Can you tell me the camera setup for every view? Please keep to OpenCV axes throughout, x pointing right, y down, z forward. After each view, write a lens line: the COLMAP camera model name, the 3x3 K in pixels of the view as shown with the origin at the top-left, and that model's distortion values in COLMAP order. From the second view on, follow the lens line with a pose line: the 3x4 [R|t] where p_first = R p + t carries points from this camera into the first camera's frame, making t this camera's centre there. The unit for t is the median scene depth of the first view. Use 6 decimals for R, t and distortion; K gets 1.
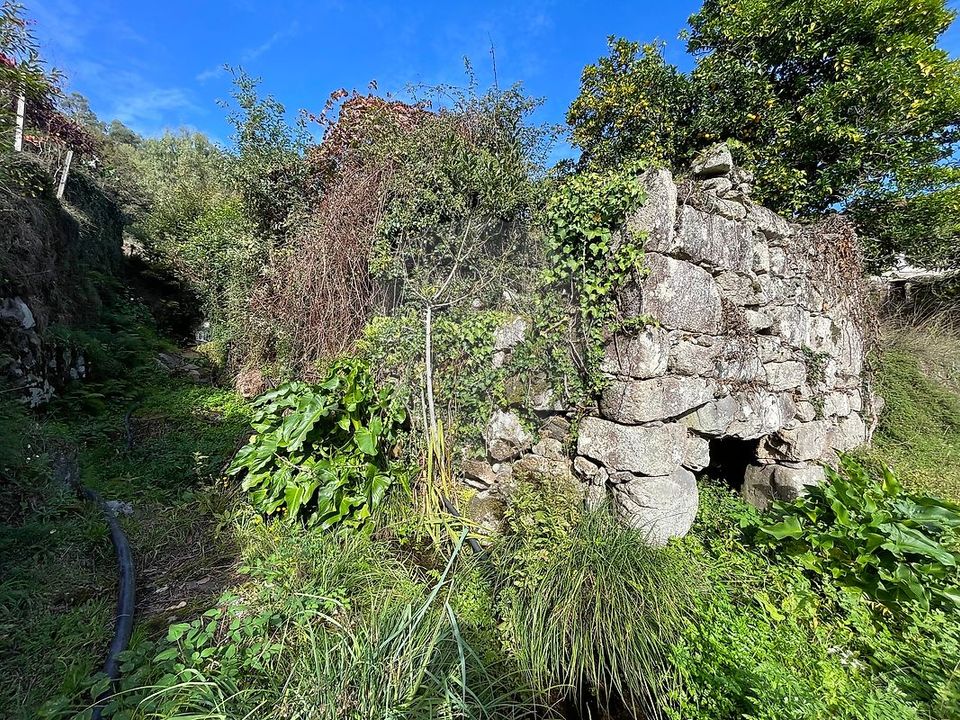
lens RADIAL K [[390.1, 0, 480.0], [0, 390.1, 360.0], [0, 0, 1]] dist [-0.002443, -0.000170]
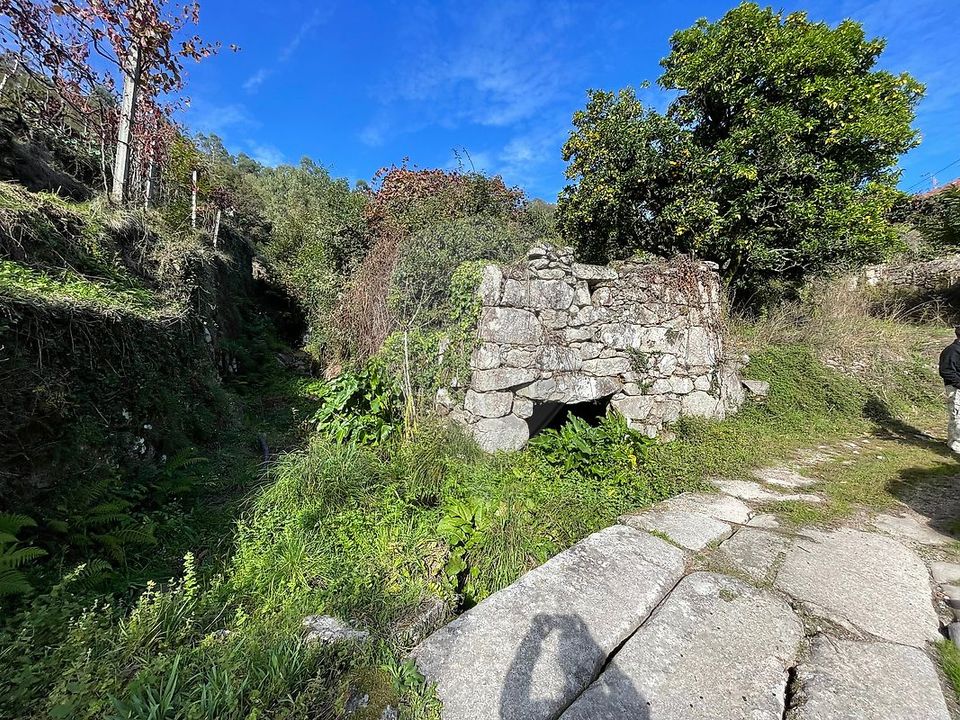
lens RADIAL K [[390.1, 0, 480.0], [0, 390.1, 360.0], [0, 0, 1]] dist [-0.002443, -0.000170]
pose [[0.976776, -0.014552, -0.213769, 0.524952], [0.019220, 0.999620, 0.019771, -0.026227], [0.213400, -0.023421, 0.976684, -0.612602]]
